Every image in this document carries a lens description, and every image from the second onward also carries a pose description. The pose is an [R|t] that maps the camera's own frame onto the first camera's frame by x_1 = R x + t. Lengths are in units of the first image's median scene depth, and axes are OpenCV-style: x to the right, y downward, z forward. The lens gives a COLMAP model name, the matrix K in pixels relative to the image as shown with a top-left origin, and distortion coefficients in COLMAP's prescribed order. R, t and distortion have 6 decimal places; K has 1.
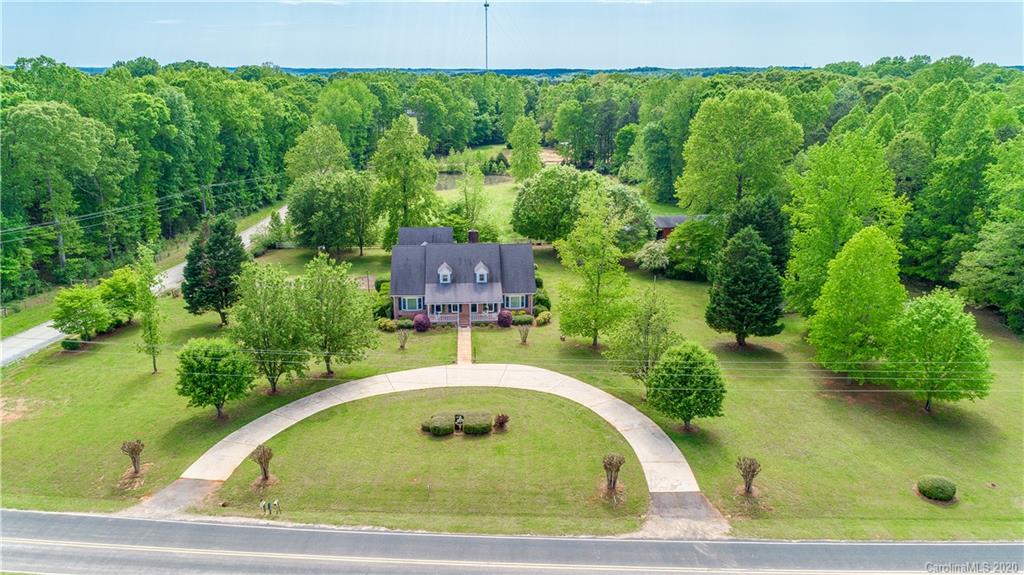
lens RADIAL K [[697.6, 0, 515.7], [0, 697.6, 267.4], [0, 0, 1]] dist [0.019907, 0.001342]
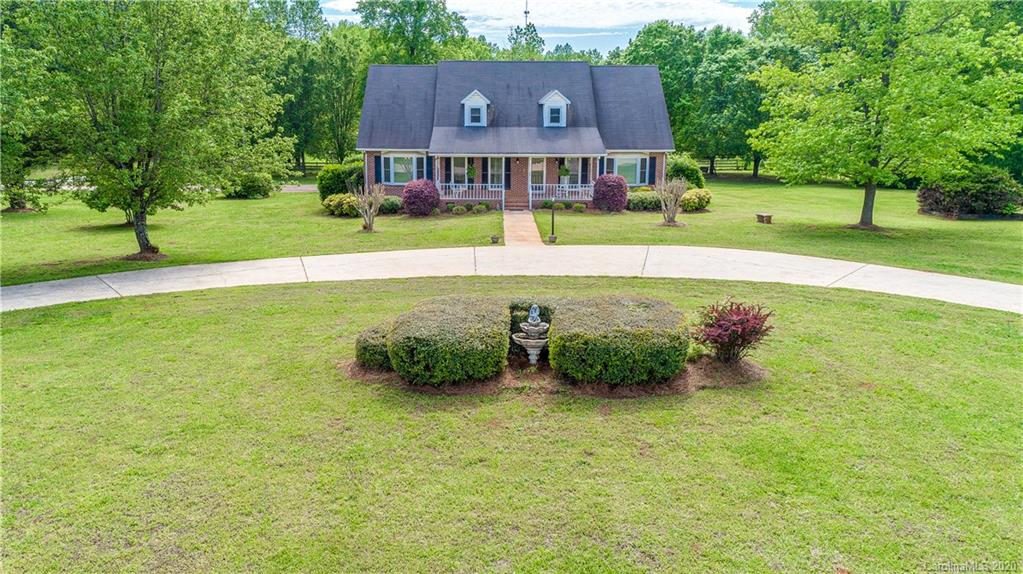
lens RADIAL K [[717.5, 0, 497.1], [0, 717.5, 285.8], [0, 0, 1]] dist [0.006124, 0.000794]
pose [[0.997304, 0.015646, -0.071693, -0.052787], [-0.018714, 0.998929, -0.042326, 0.151894], [0.070954, 0.043554, 0.996528, 0.548084]]
